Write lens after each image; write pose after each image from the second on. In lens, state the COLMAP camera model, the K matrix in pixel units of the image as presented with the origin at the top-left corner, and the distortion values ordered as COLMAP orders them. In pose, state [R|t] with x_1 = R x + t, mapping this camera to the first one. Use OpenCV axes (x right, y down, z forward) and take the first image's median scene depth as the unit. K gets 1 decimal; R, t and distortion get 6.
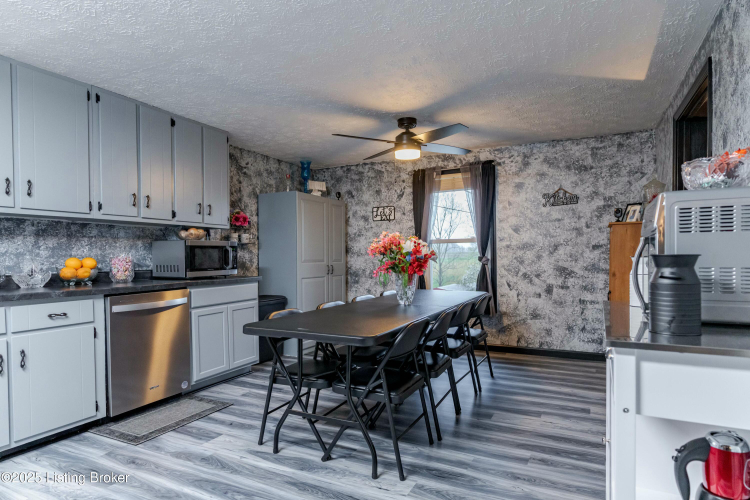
lens RADIAL K [[430.4, 0, 372.2], [0, 430.4, 255.1], [0, 0, 1]] dist [-0.000805, 0.003079]
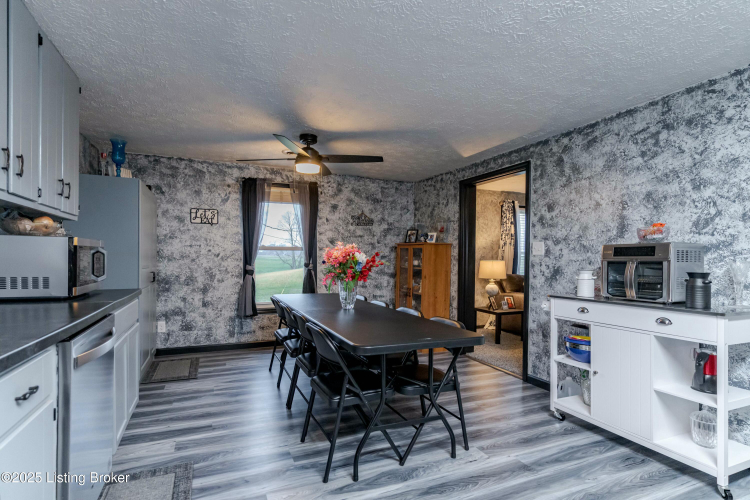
lens RADIAL K [[366.4, 0, 371.7], [0, 366.4, 254.9], [0, 0, 1]] dist [-0.004340, 0.000455]
pose [[0.646604, 0.024095, 0.762445, -0.395153], [-0.017442, 0.999707, -0.016801, -0.005203], [-0.762627, -0.002435, 0.646834, 0.228746]]
